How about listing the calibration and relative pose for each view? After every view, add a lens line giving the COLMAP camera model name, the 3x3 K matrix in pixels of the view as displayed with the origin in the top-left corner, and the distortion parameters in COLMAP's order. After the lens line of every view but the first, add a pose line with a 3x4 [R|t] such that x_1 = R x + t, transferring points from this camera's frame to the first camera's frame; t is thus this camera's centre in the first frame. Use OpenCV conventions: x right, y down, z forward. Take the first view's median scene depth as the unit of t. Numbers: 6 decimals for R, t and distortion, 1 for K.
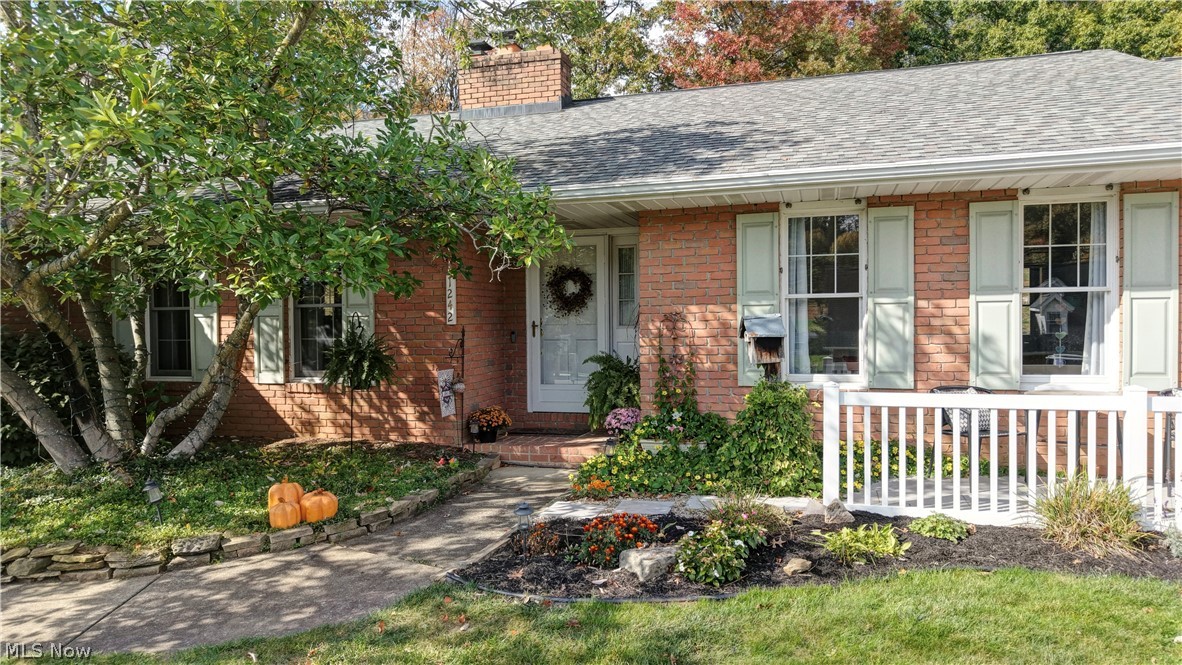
lens RADIAL K [[794.2, 0, 590.5], [0, 794.2, 336.7], [0, 0, 1]] dist [0.014277, -0.012196]
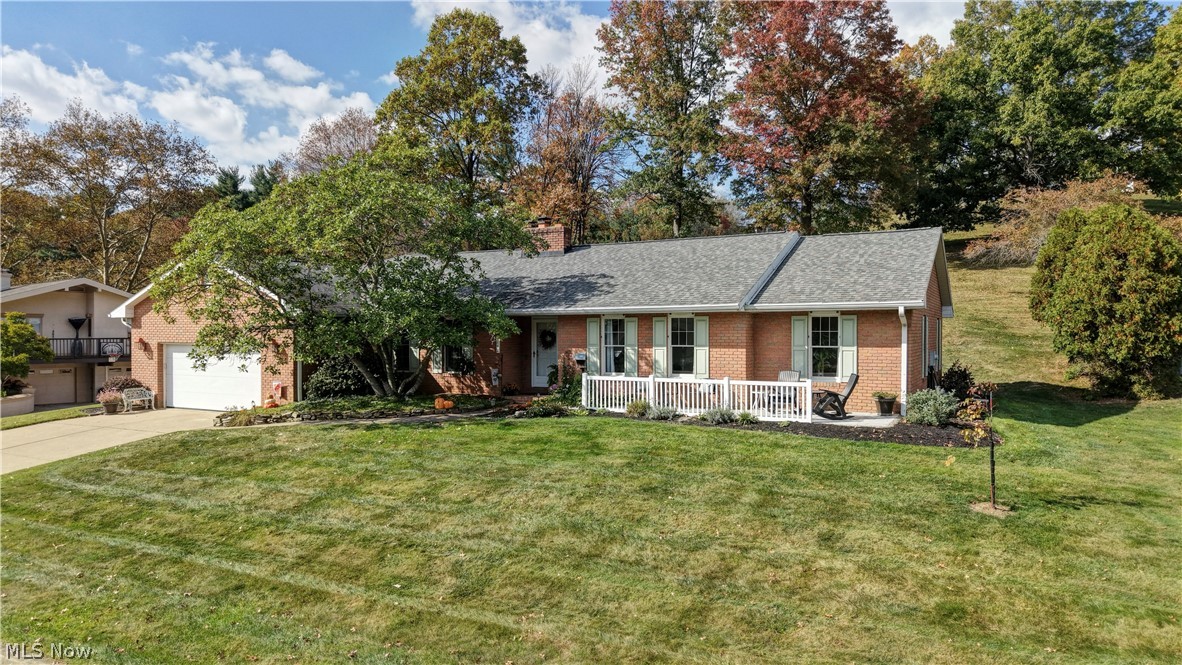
lens RADIAL K [[794.2, 0, 590.3], [0, 794.2, 334.0], [0, 0, 1]] dist [0.014277, -0.012196]
pose [[0.980297, 0.011201, -0.197210, 0.774646], [-0.014535, 0.999775, -0.015466, -0.048534], [0.196993, 0.018028, 0.980239, -1.871550]]
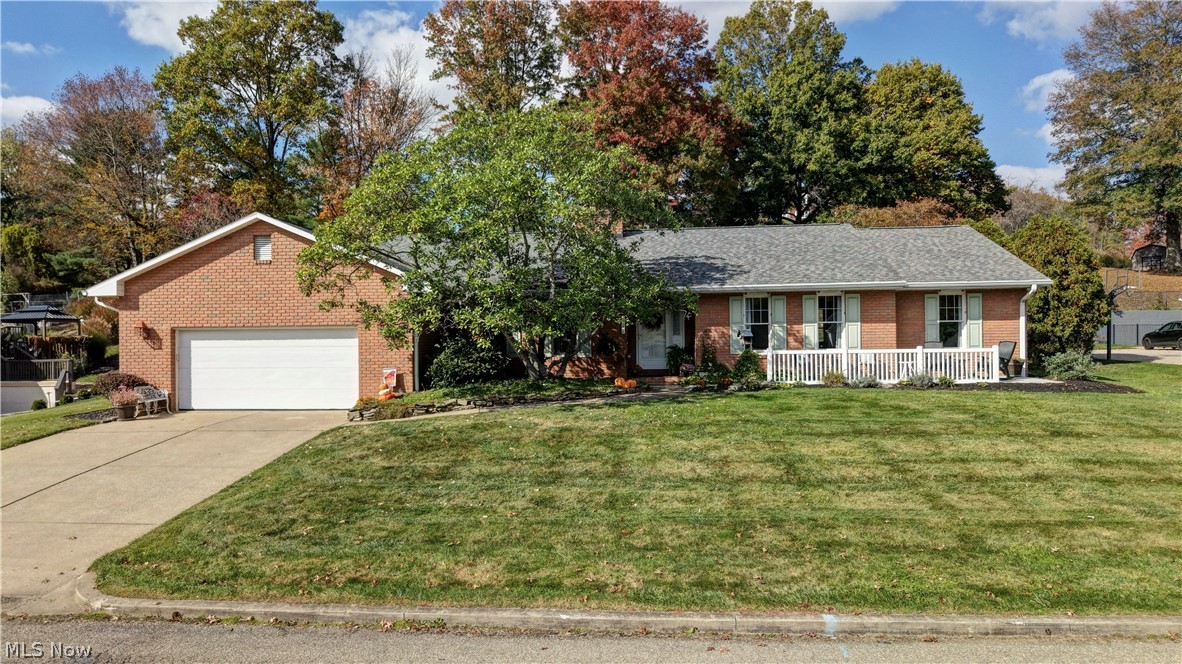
lens RADIAL K [[794.2, 0, 589.4], [0, 794.2, 337.8], [0, 0, 1]] dist [0.014277, -0.012196]
pose [[0.977854, 0.000876, 0.209286, -0.953057], [0.005369, 0.999557, -0.029271, 0.085629], [-0.209219, 0.029746, 0.977416, -1.795016]]
